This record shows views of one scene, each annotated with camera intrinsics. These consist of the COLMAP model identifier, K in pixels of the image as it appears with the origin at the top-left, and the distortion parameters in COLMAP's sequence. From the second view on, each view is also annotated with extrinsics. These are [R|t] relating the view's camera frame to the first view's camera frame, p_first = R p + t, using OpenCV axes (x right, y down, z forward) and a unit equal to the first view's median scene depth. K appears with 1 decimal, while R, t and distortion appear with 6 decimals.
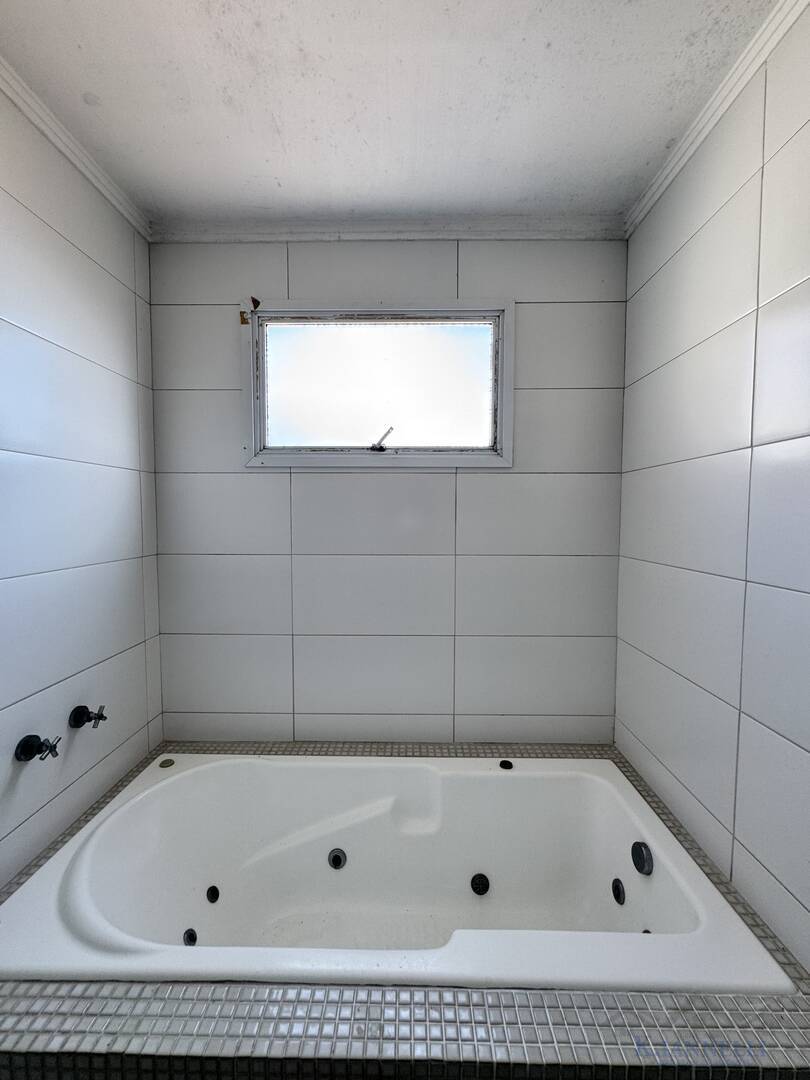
lens RADIAL K [[433.4, 0, 406.3], [0, 433.4, 538.0], [0, 0, 1]] dist [-0.002416, -0.000053]
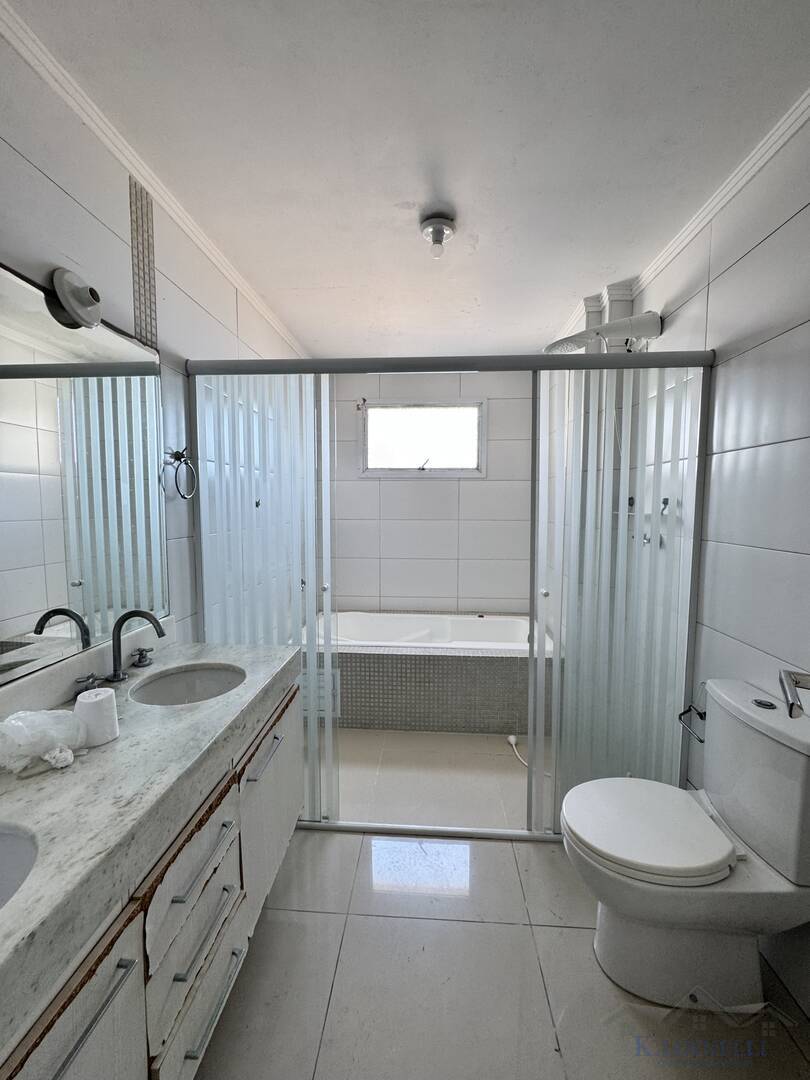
lens RADIAL K [[433.4, 0, 404.6], [0, 433.4, 536.3], [0, 0, 1]] dist [-0.002416, -0.000053]
pose [[0.998704, 0.006593, -0.050465, -0.039121], [-0.006109, 0.999934, 0.009753, 0.096641], [0.050526, -0.009432, 0.998678, -1.082743]]
